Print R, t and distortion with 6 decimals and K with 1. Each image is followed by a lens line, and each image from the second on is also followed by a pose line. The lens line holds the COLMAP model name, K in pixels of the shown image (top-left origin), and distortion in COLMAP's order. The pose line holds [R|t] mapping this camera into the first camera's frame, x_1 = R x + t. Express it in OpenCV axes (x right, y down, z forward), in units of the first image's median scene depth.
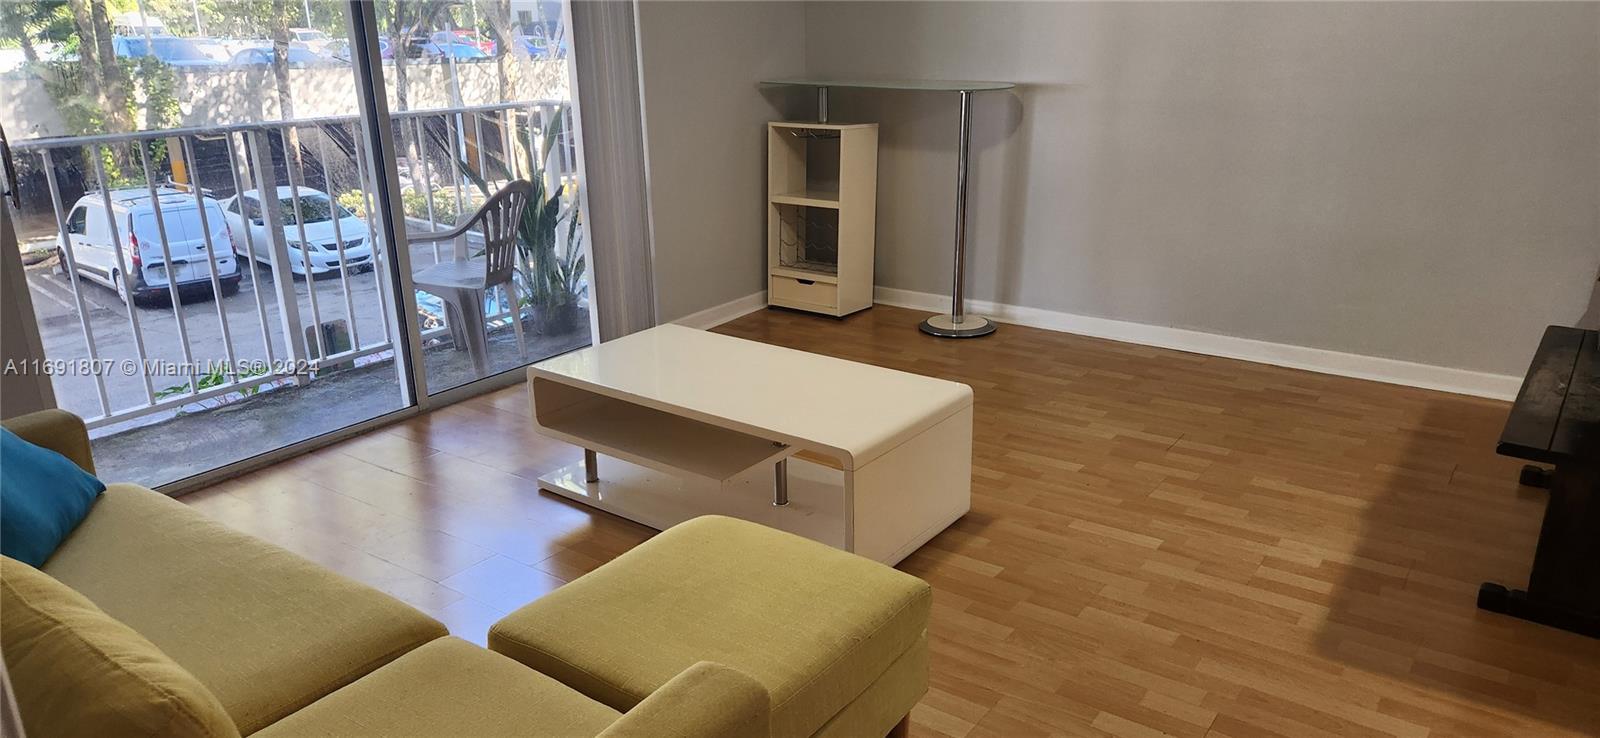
lens RADIAL K [[1066.6, 0, 806.0], [0, 1066.6, 355.5], [0, 0, 1]] dist [0.077725, -0.065071]
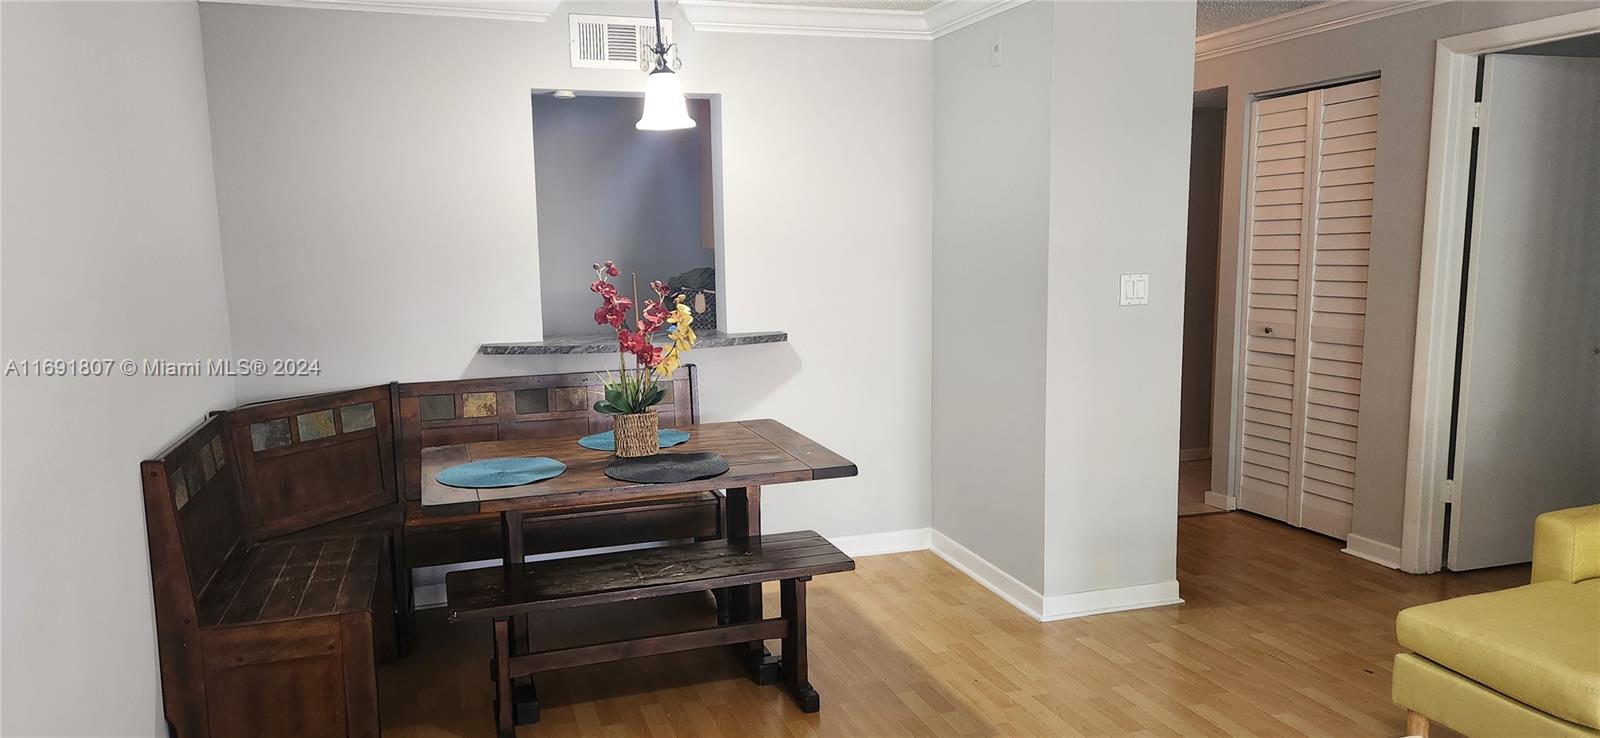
lens RADIAL K [[1066.6, 0, 777.0], [0, 1066.6, 381.3], [0, 0, 1]] dist [0.077725, -0.065071]
pose [[-0.807991, -0.050855, 0.586995, -0.024424], [0.202937, 0.911287, 0.358290, -0.339582], [-0.553142, 0.408618, -0.725992, 1.049635]]
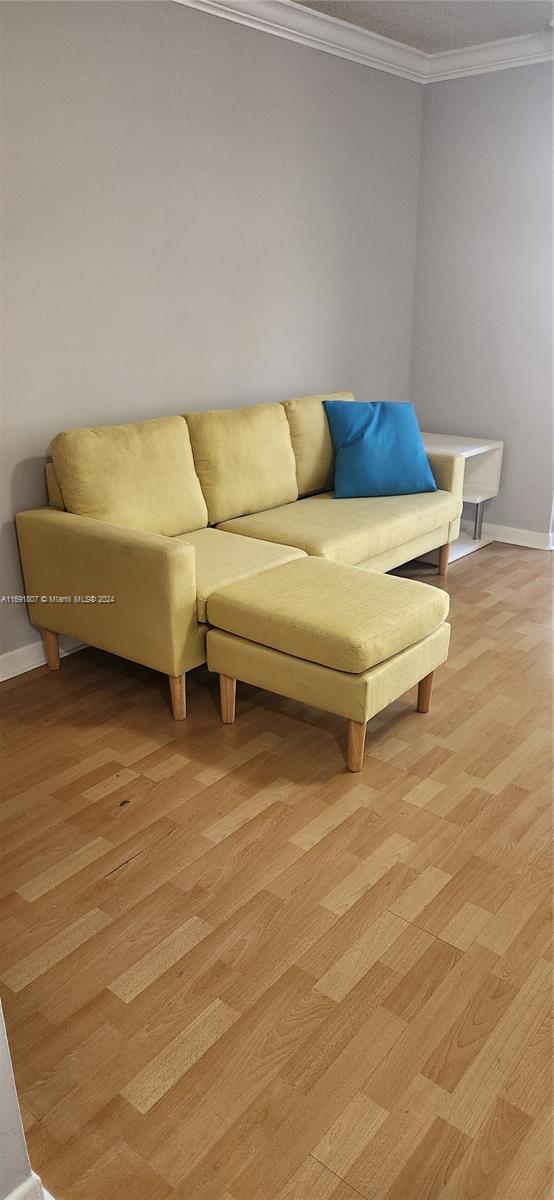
lens RADIAL K [[799.9, 0, 281.3], [0, 799.9, 611.3], [0, 0, 1]] dist [0.077725, -0.065071]
pose [[-0.054547, 0.382001, -0.922551, 0.490929], [-0.283501, 0.879979, 0.381135, -0.098232], [0.957420, 0.282333, 0.060298, 0.353032]]
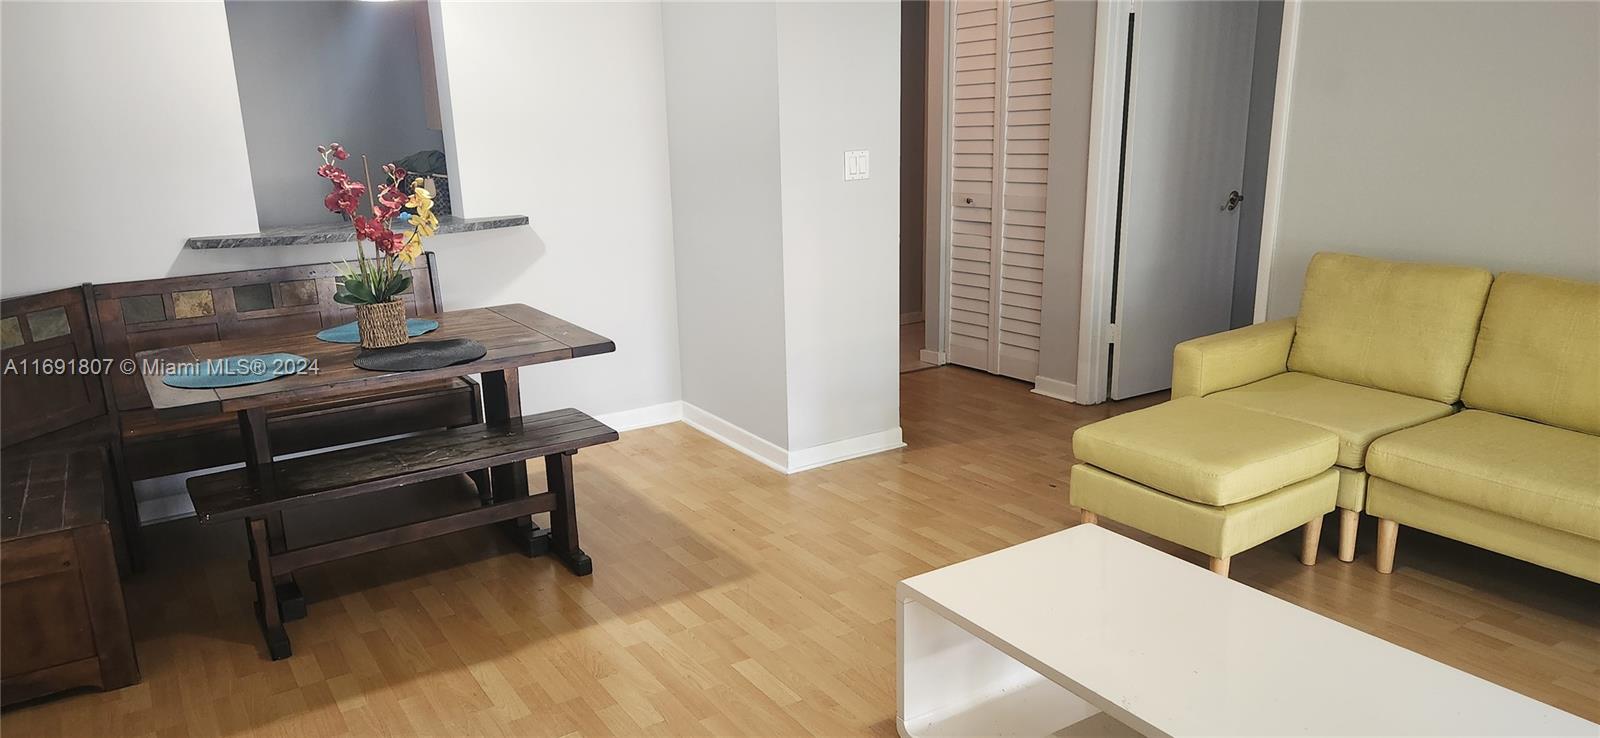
lens RADIAL K [[1066.6, 0, 778.8], [0, 1066.6, 389.1], [0, 0, 1]] dist [0.077725, -0.065071]
pose [[-0.930437, -0.051954, 0.362751, -0.030716], [0.148191, 0.852002, 0.502127, -0.350899], [-0.335152, 0.520954, -0.785035, 1.089971]]
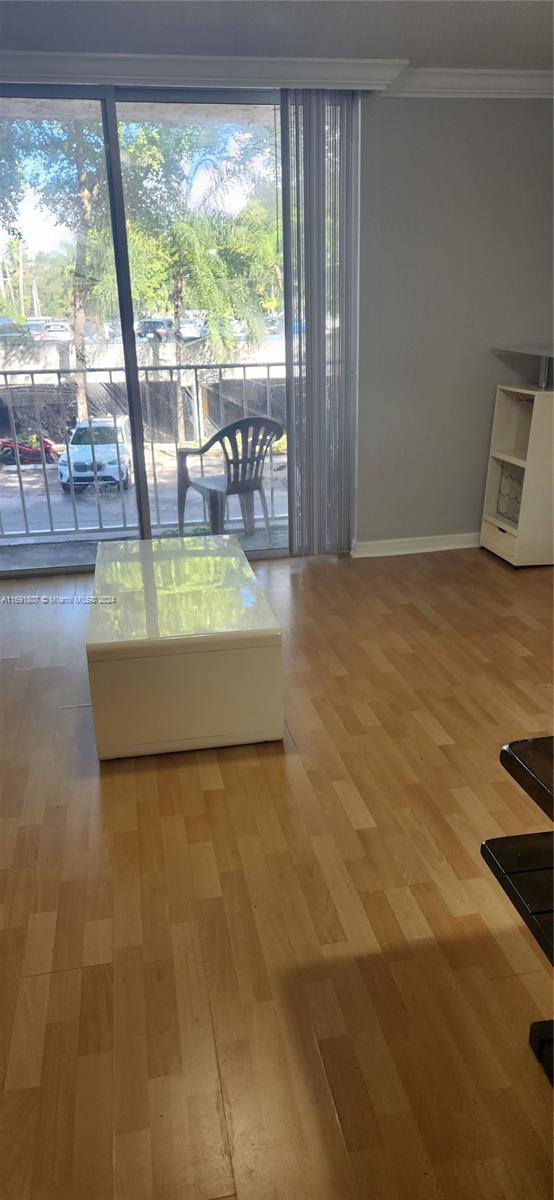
lens RADIAL K [[799.9, 0, 286.1], [0, 799.9, 606.0], [0, 0, 1]] dist [0.077725, -0.065071]
pose [[0.737535, 0.232433, -0.634048, 0.469916], [-0.189978, 0.972396, 0.135481, -0.076112], [0.648035, 0.020533, 0.761333, 0.251236]]
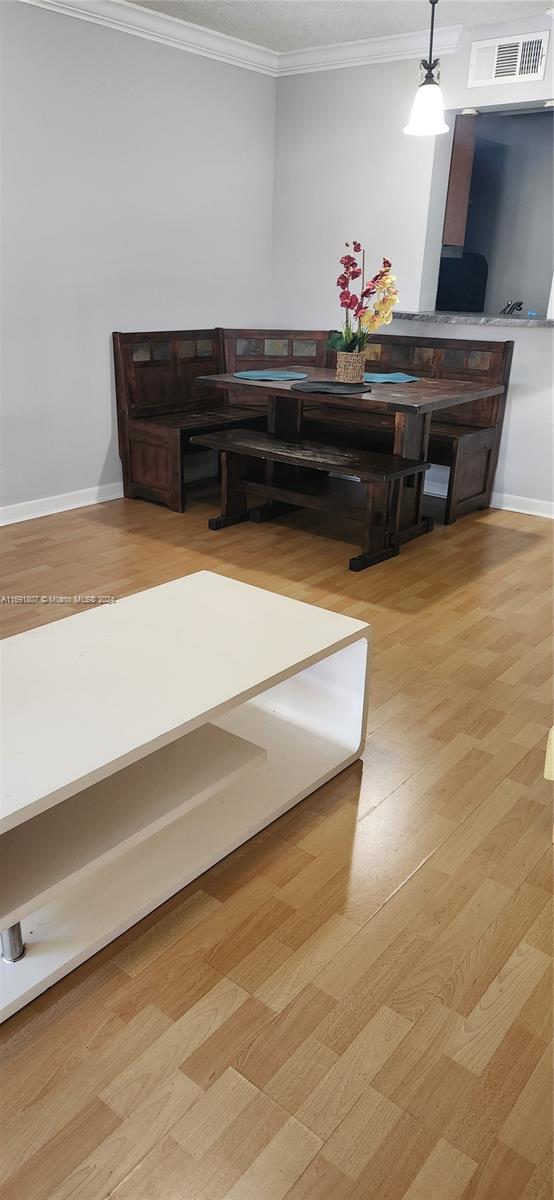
lens RADIAL K [[799.9, 0, 266.1], [0, 799.9, 608.8], [0, 0, 1]] dist [0.077725, -0.065071]
pose [[0.055279, -0.369387, 0.927630, -0.413322], [0.269233, 0.900153, 0.342401, -0.134691], [-0.961487, 0.230821, 0.149211, 0.571558]]
